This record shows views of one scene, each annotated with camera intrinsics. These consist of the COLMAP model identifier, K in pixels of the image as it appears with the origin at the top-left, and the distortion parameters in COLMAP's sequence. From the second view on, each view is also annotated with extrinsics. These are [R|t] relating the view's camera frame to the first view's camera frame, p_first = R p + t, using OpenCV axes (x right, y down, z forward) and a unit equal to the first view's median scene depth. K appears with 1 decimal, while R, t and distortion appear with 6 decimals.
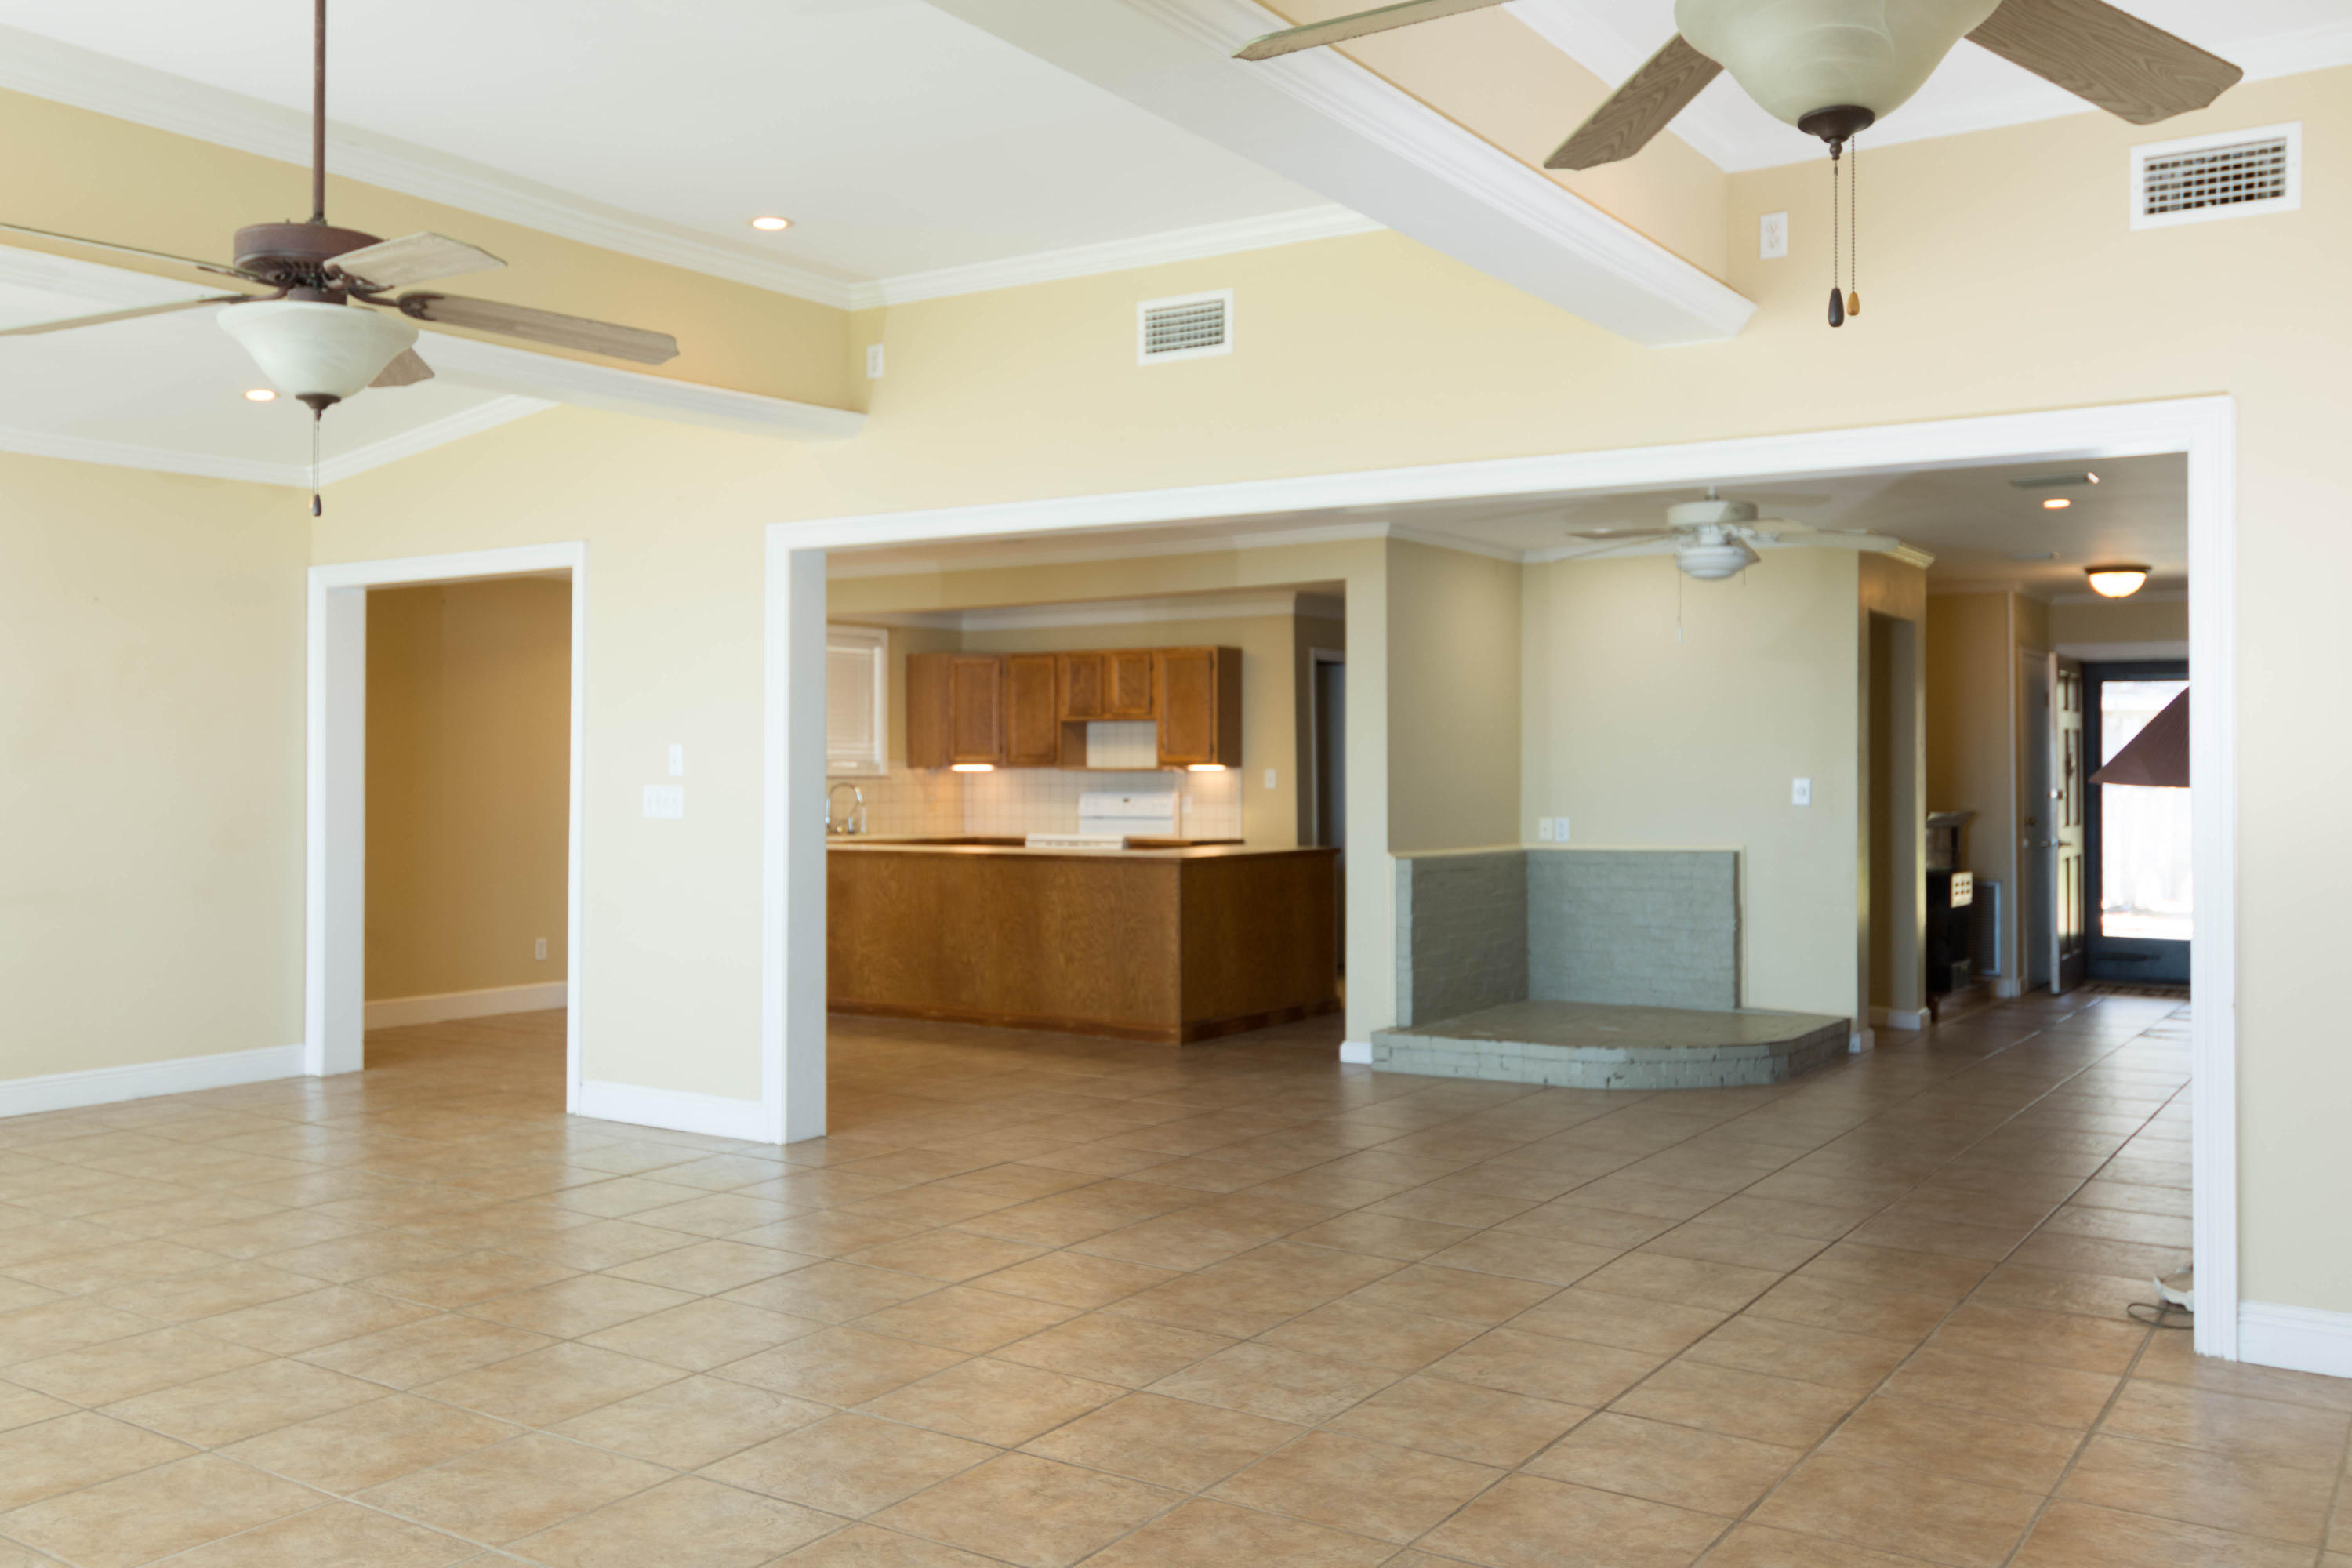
lens RADIAL K [[1965.1, 0, 1176.0], [0, 1965.1, 784.0], [0, 0, 1]] dist [-0.003899, -0.000449]
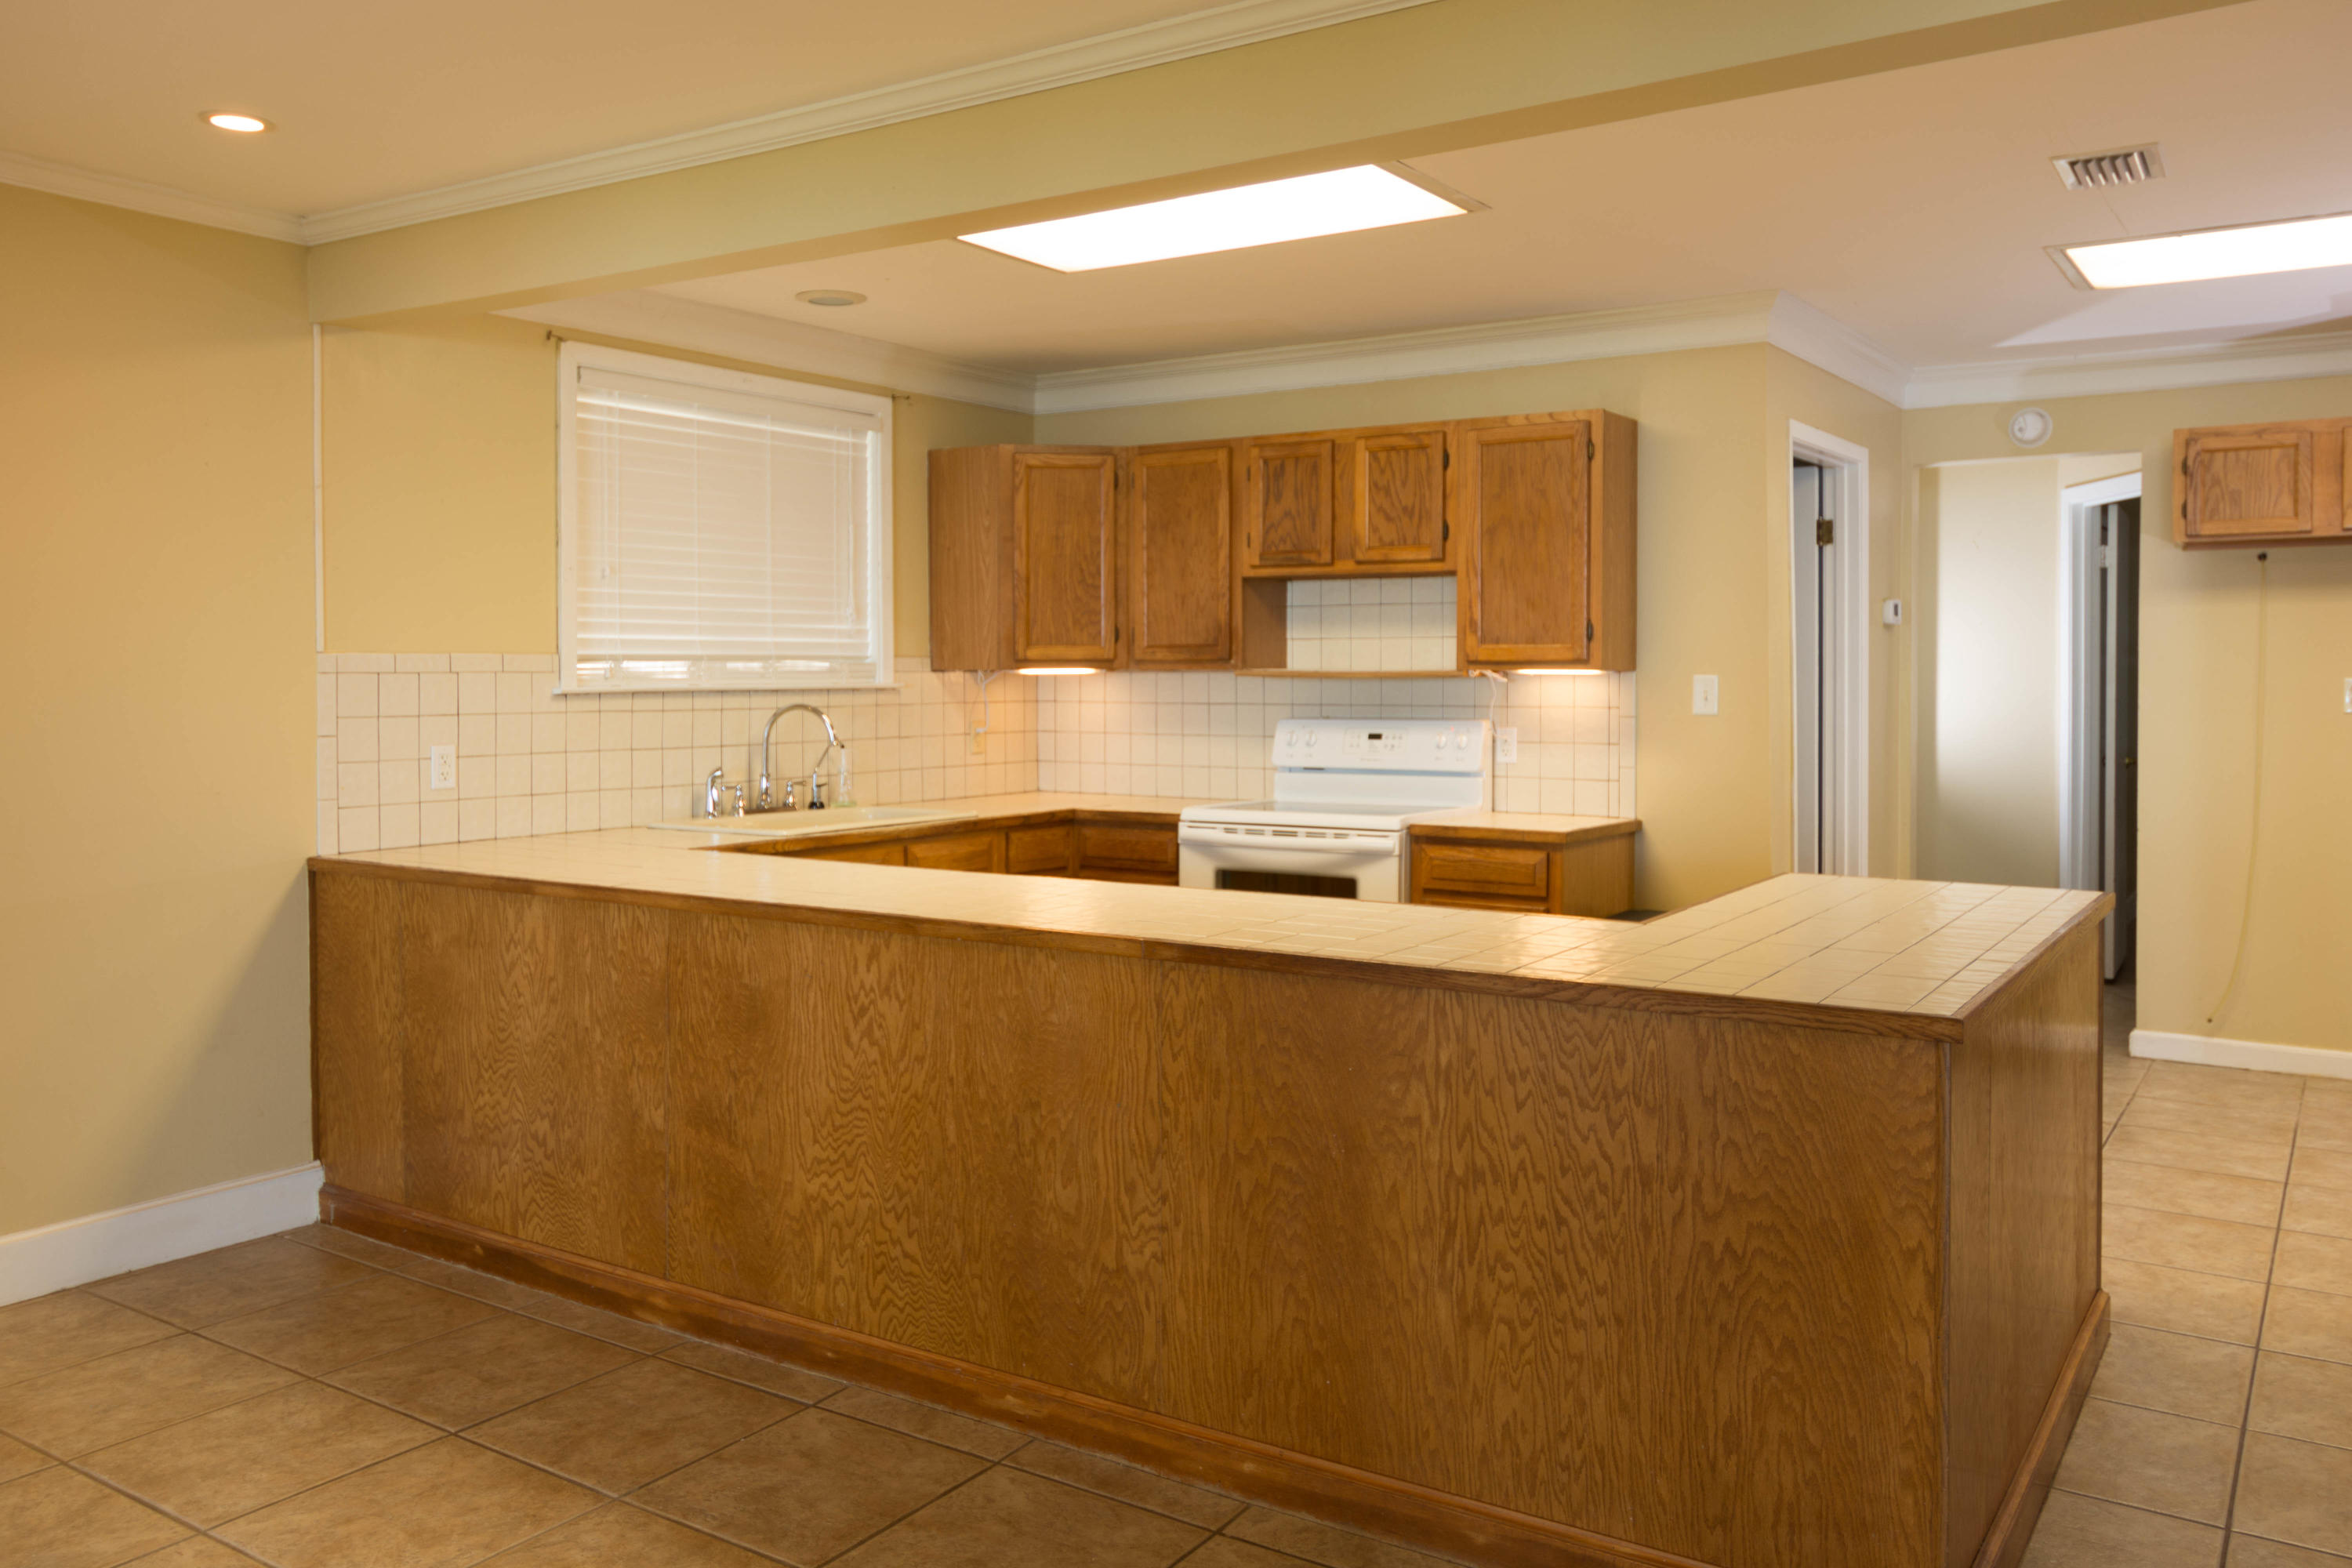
lens RADIAL K [[1793.1, 0, 1252.3], [0, 1793.1, 703.1], [0, 0, 1]] dist [0.000983, -0.000408]
pose [[0.999211, -0.002130, 0.039661, -0.074278], [0.001564, 0.999896, 0.014308, -0.006671], [-0.039687, -0.014234, 0.999111, 0.547377]]
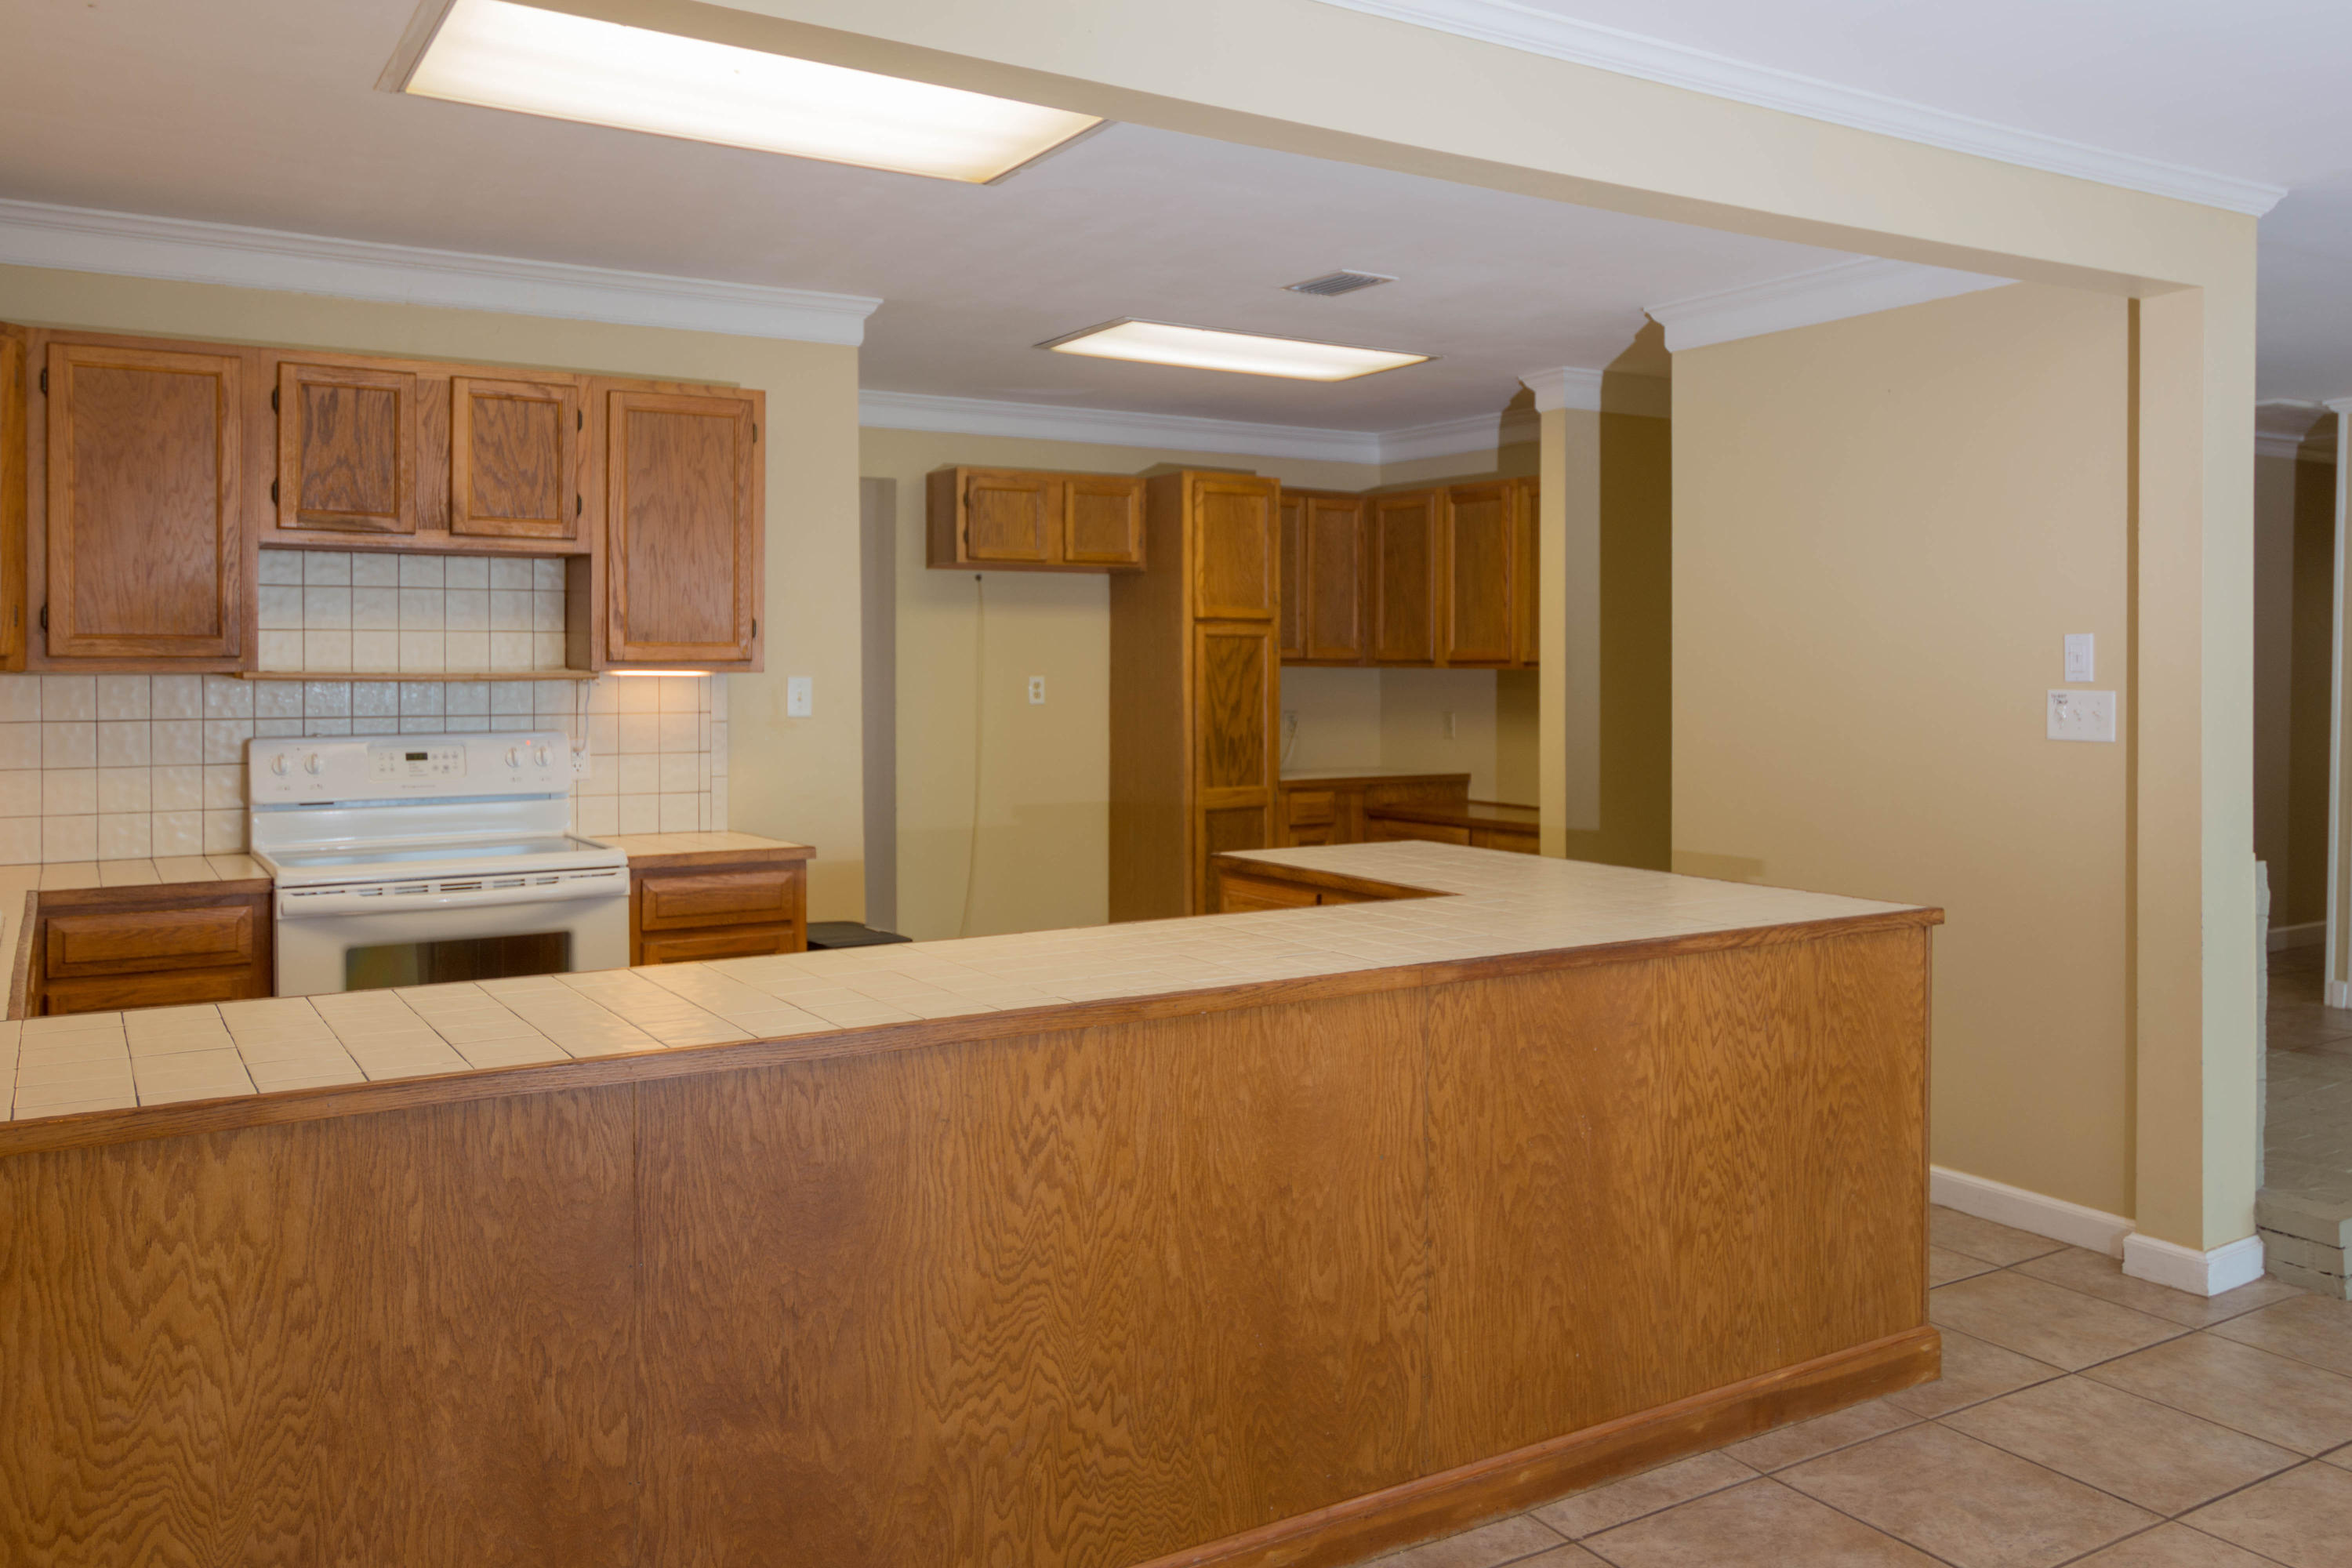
lens RADIAL K [[1780.1, 0, 1172.2], [0, 1780.1, 660.3], [0, 0, 1]] dist [-0.003902, 0.003021]
pose [[0.405644, 0.003229, 0.914025, -0.284166], [0.003031, 0.999984, -0.004878, -0.008510], [-0.914026, 0.004749, 0.405627, 0.718047]]
